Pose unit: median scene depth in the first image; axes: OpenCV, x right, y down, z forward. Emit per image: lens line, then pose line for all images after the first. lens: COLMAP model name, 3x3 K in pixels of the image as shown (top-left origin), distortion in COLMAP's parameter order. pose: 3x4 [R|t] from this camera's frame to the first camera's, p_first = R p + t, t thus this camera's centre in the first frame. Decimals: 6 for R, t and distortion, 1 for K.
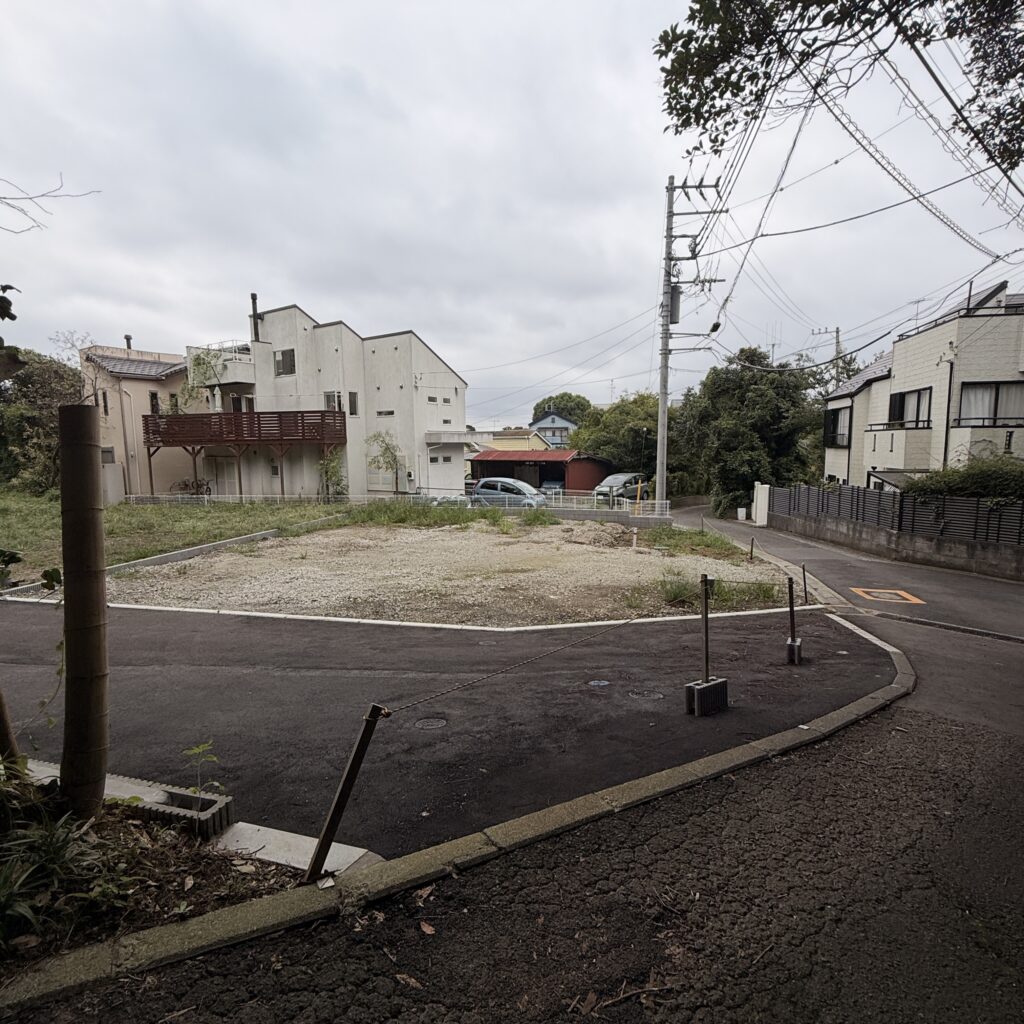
lens RADIAL K [[549.7, 0, 509.6], [0, 549.7, 512.0], [0, 0, 1]] dist [-0.003433, -0.000794]
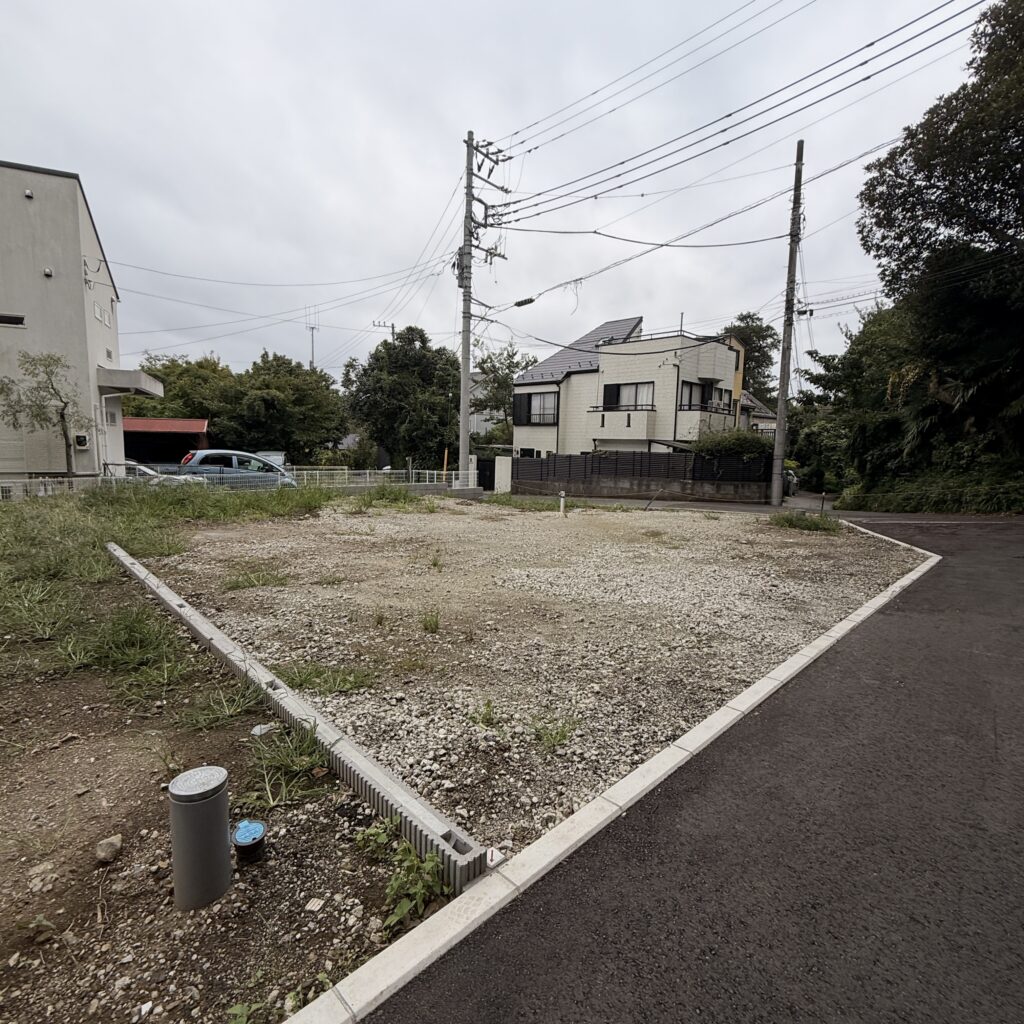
lens RADIAL K [[549.7, 0, 509.3], [0, 549.7, 507.9], [0, 0, 1]] dist [-0.003433, -0.000794]
pose [[0.546358, -0.077724, 0.833938, -0.497035], [0.069563, 0.996456, 0.047296, 0.003523], [-0.834658, 0.032171, 0.549828, 0.415293]]
